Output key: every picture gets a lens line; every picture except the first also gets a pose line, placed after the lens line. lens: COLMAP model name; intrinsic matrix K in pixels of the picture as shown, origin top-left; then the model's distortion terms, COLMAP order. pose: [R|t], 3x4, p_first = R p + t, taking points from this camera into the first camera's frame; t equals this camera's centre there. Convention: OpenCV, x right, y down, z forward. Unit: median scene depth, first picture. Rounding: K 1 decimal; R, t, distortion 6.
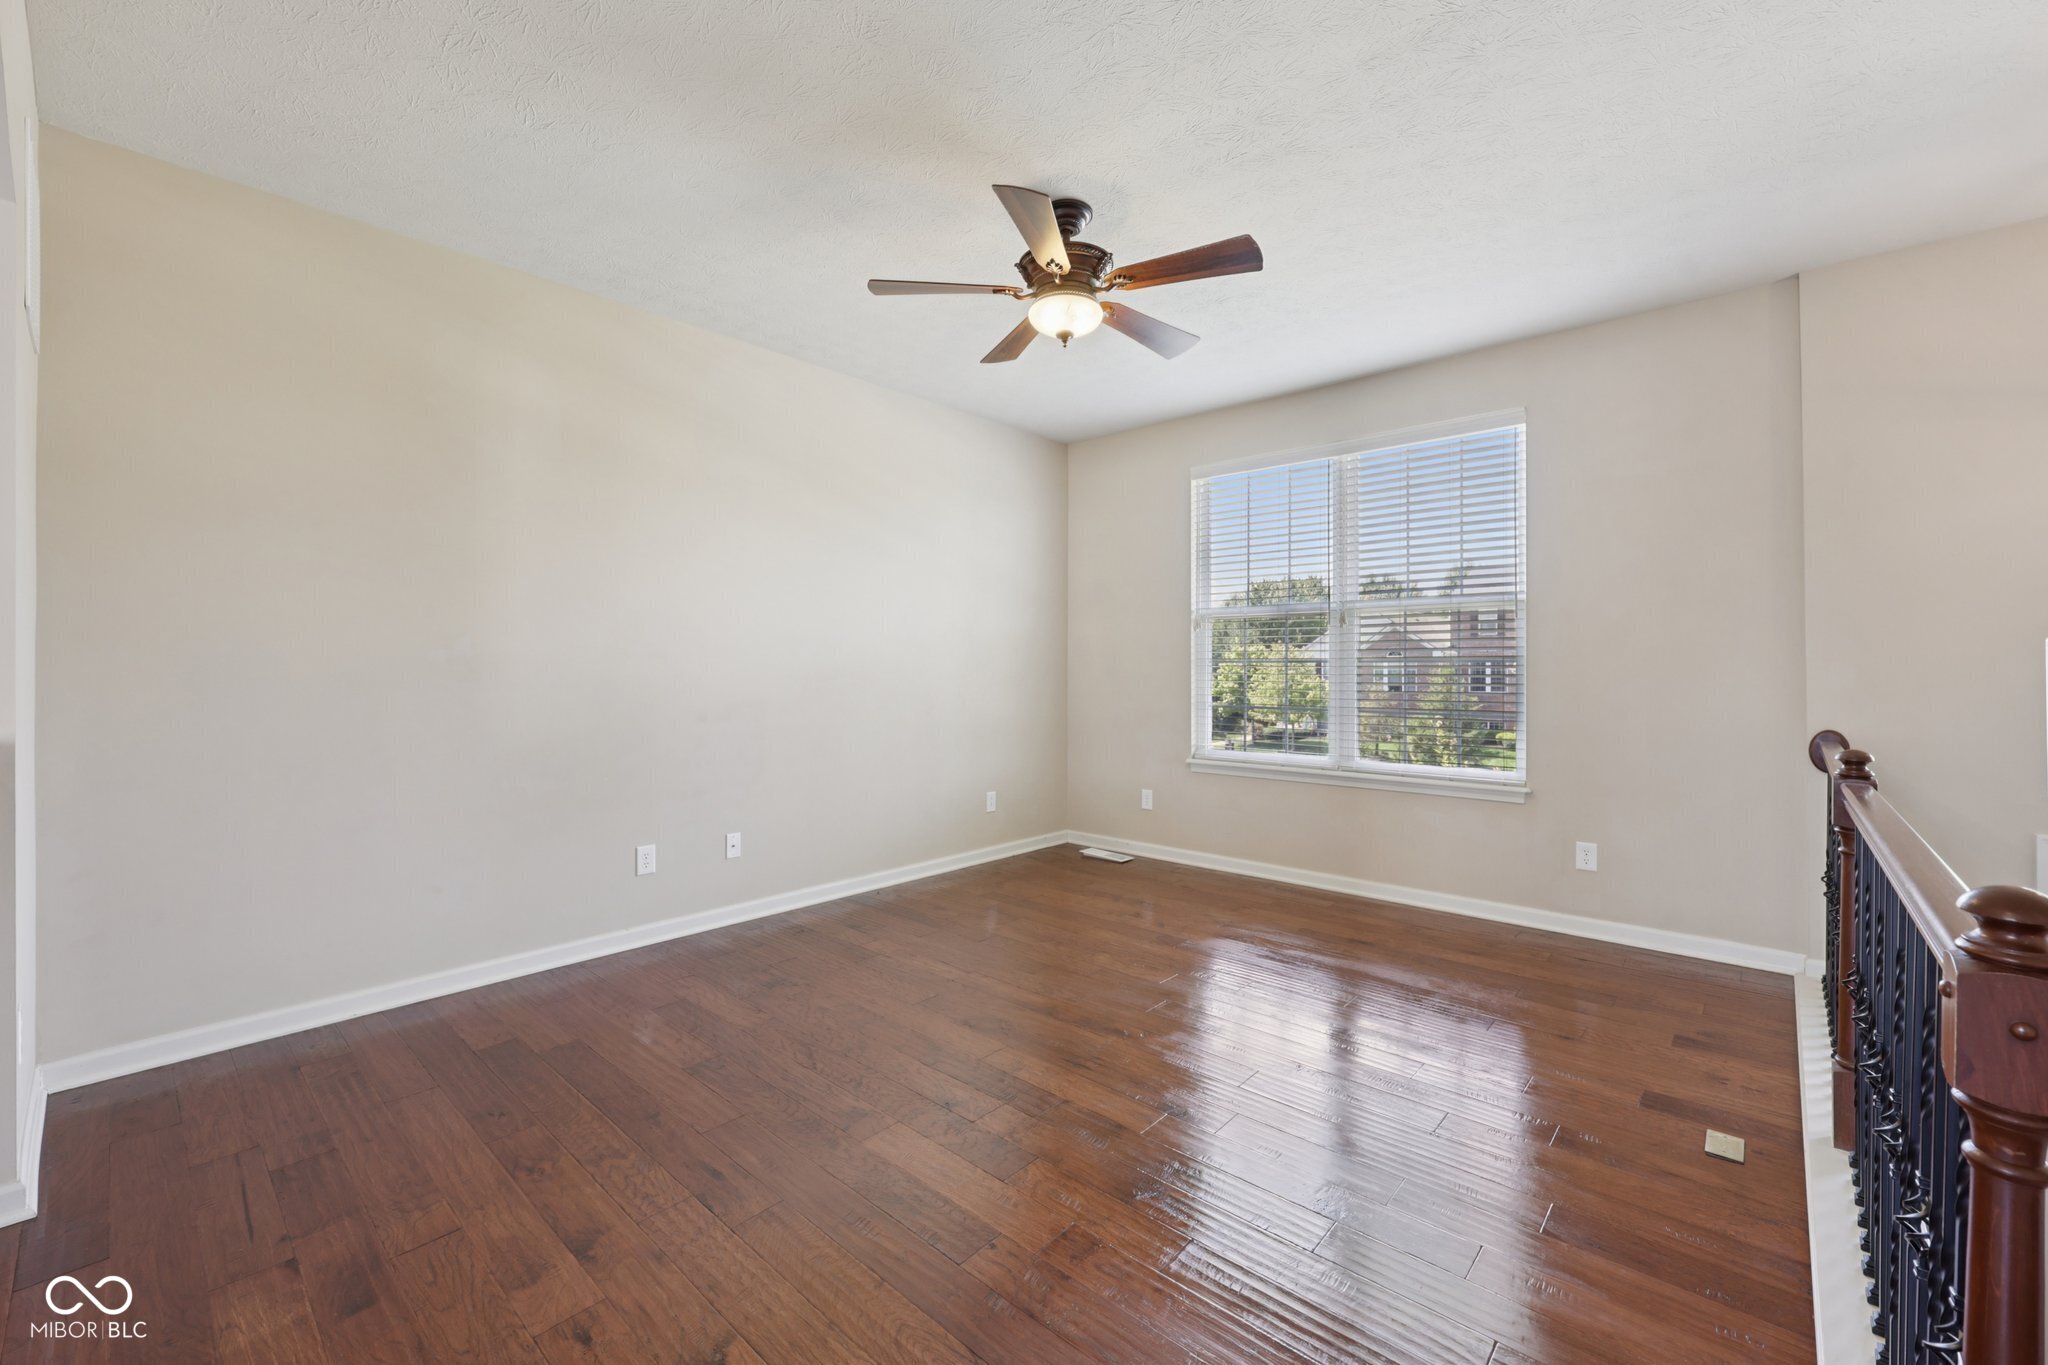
lens RADIAL K [[820.9, 0, 1030.9], [0, 820.9, 685.8], [0, 0, 1]] dist [-0.000403, -0.000209]
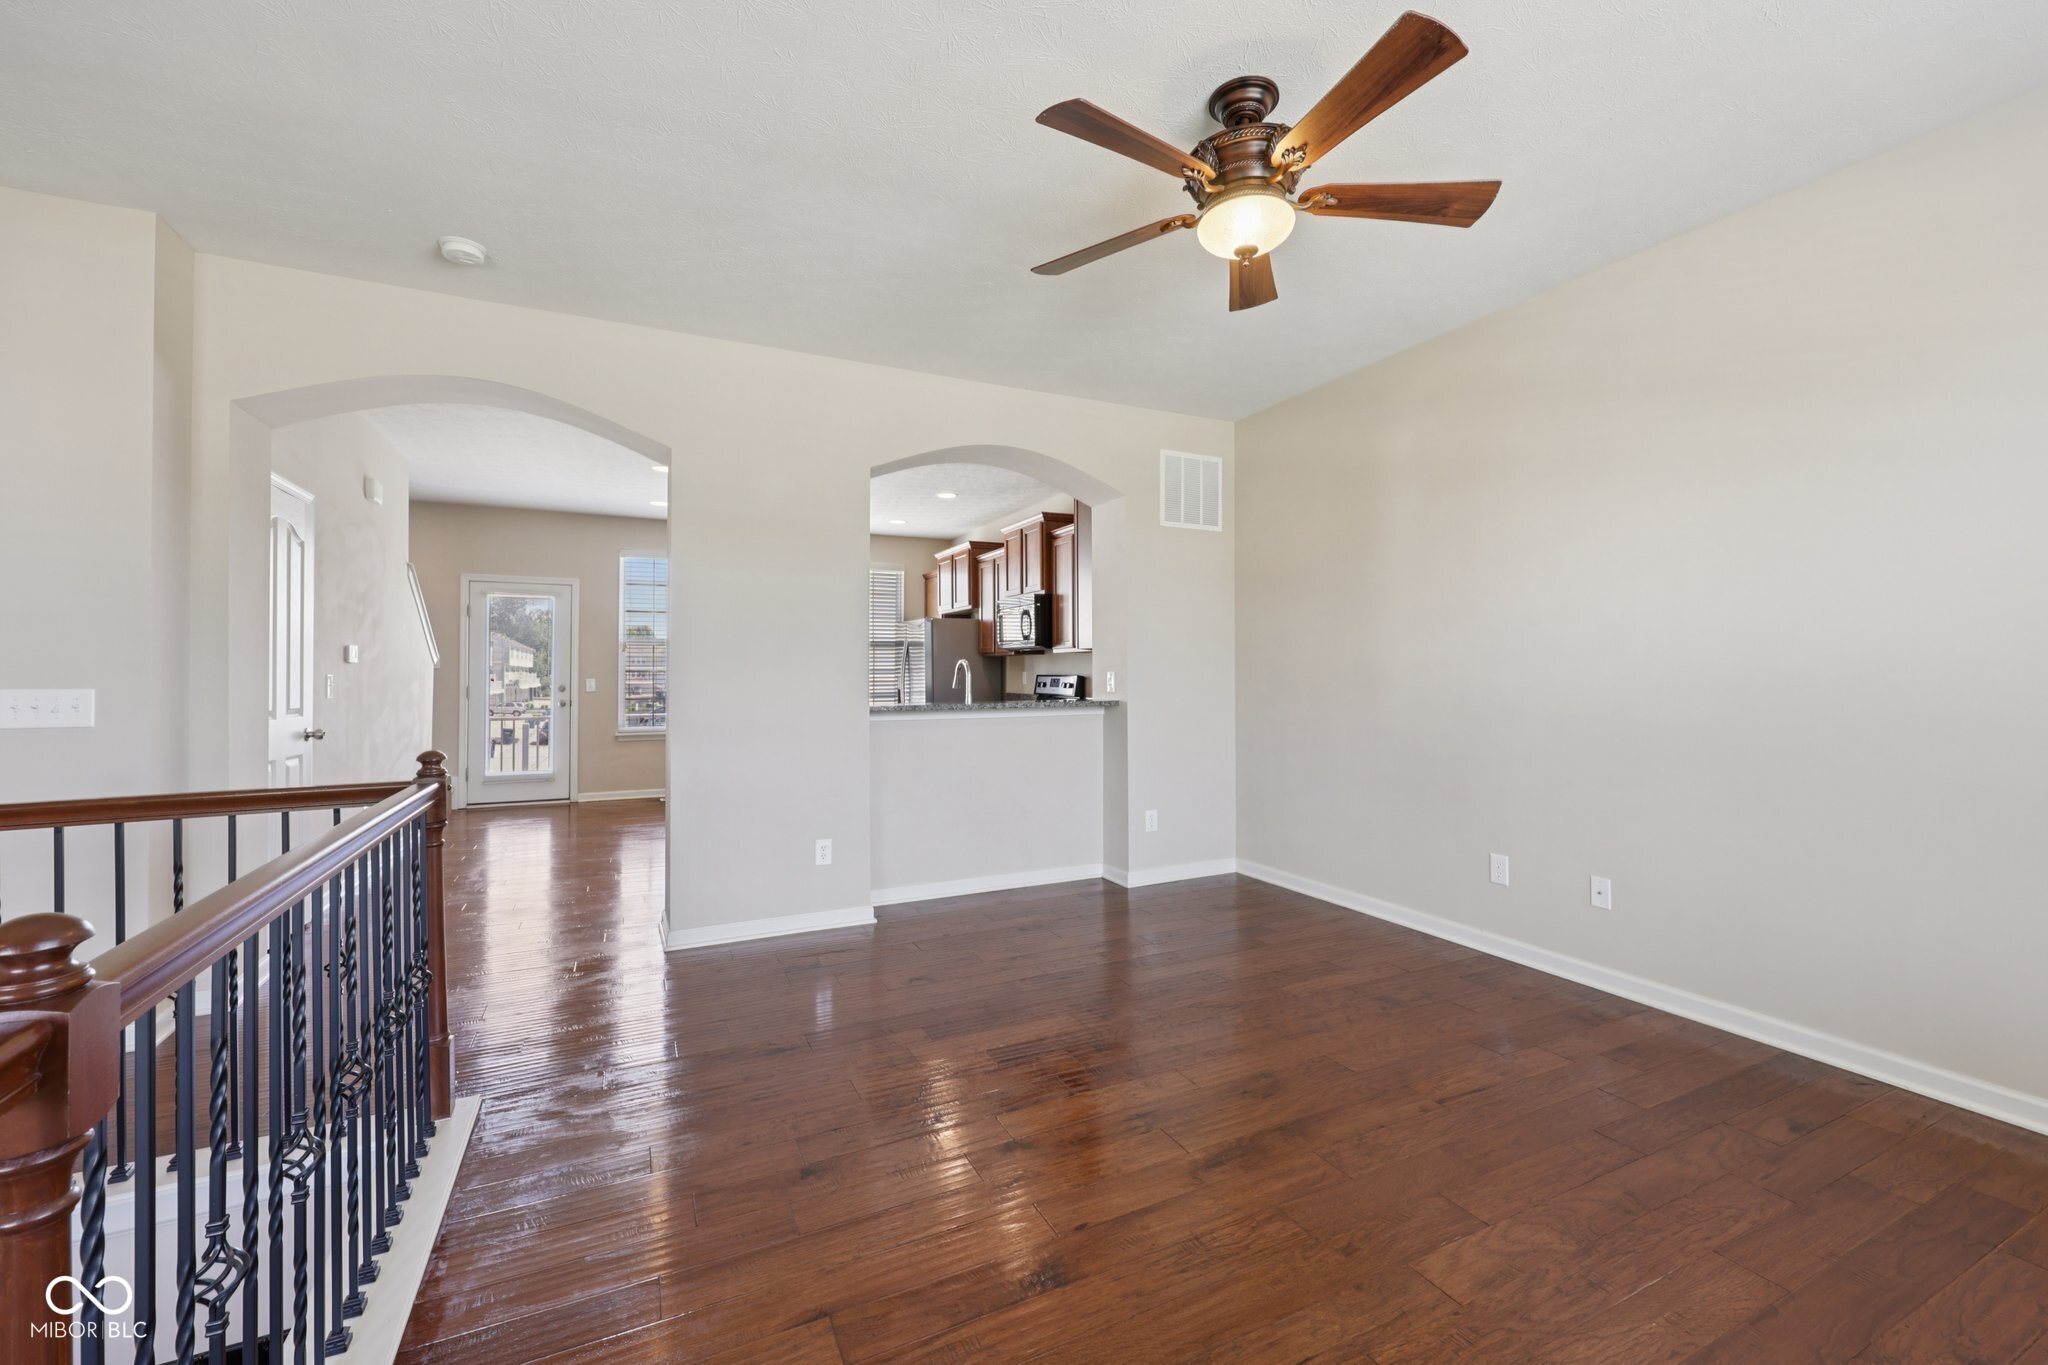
lens RADIAL K [[814.4, 0, 1025.8], [0, 814.4, 693.4], [0, 0, 1]] dist [-0.001586, -0.000022]
pose [[-0.377070, 0.022470, -0.925912, 0.647042], [-0.013866, 0.999457, 0.029901, -0.019002], [0.926081, 0.024113, -0.376554, 0.849613]]
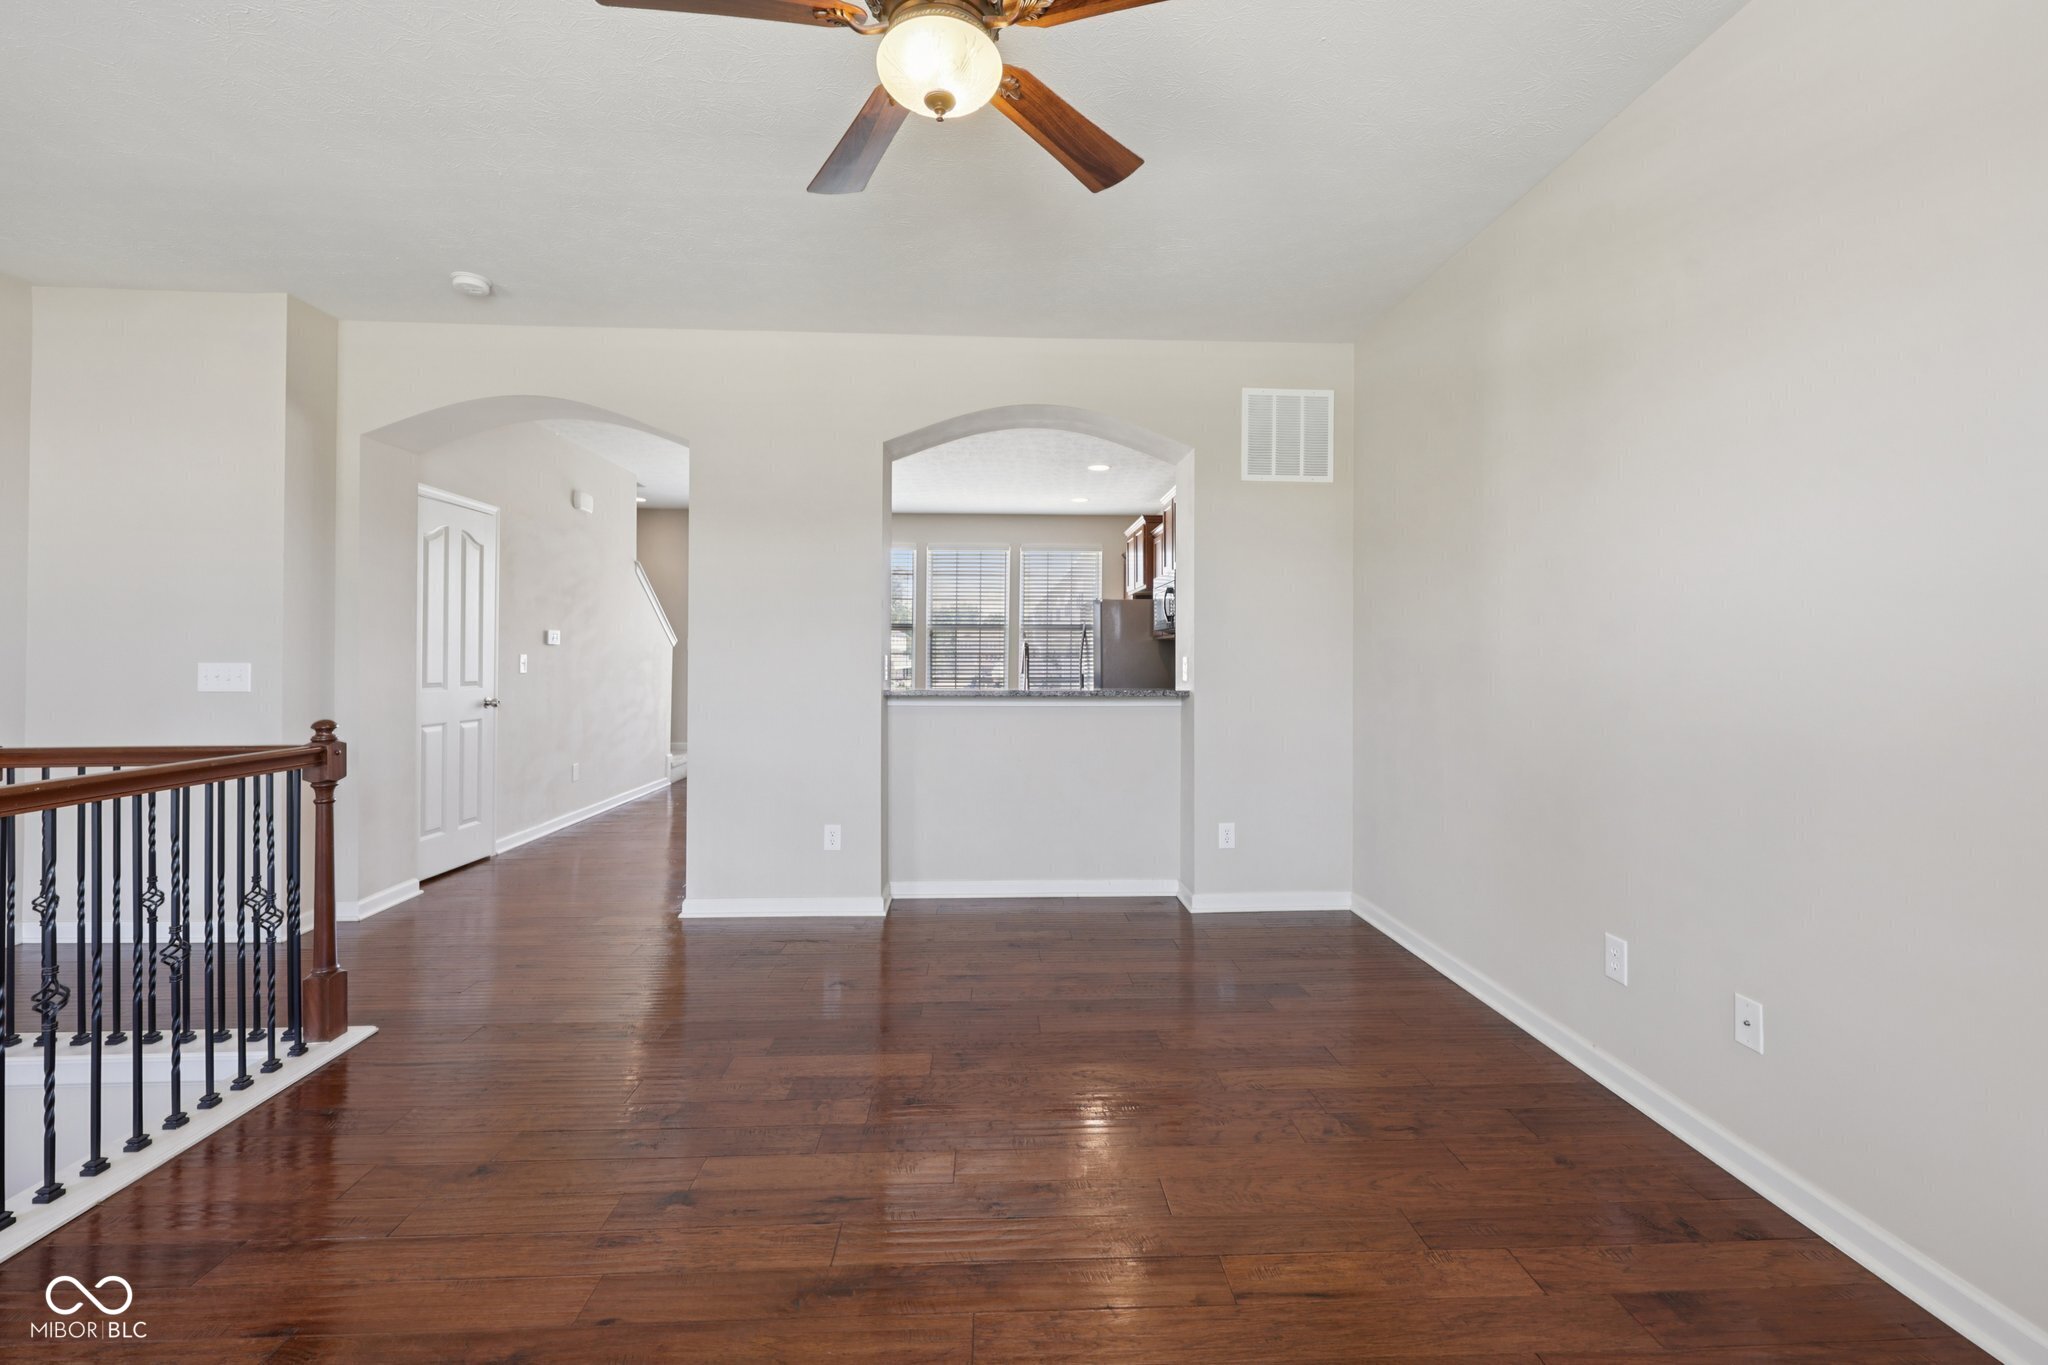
lens RADIAL K [[819.7, 0, 1030.6], [0, 819.7, 681.0], [0, 0, 1]] dist [-0.000282, -0.000013]
pose [[-0.705901, 0.014865, -0.708155, 0.315799], [-0.018868, 0.999030, 0.039778, -0.024276], [0.708059, 0.041441, -0.704936, 1.136117]]
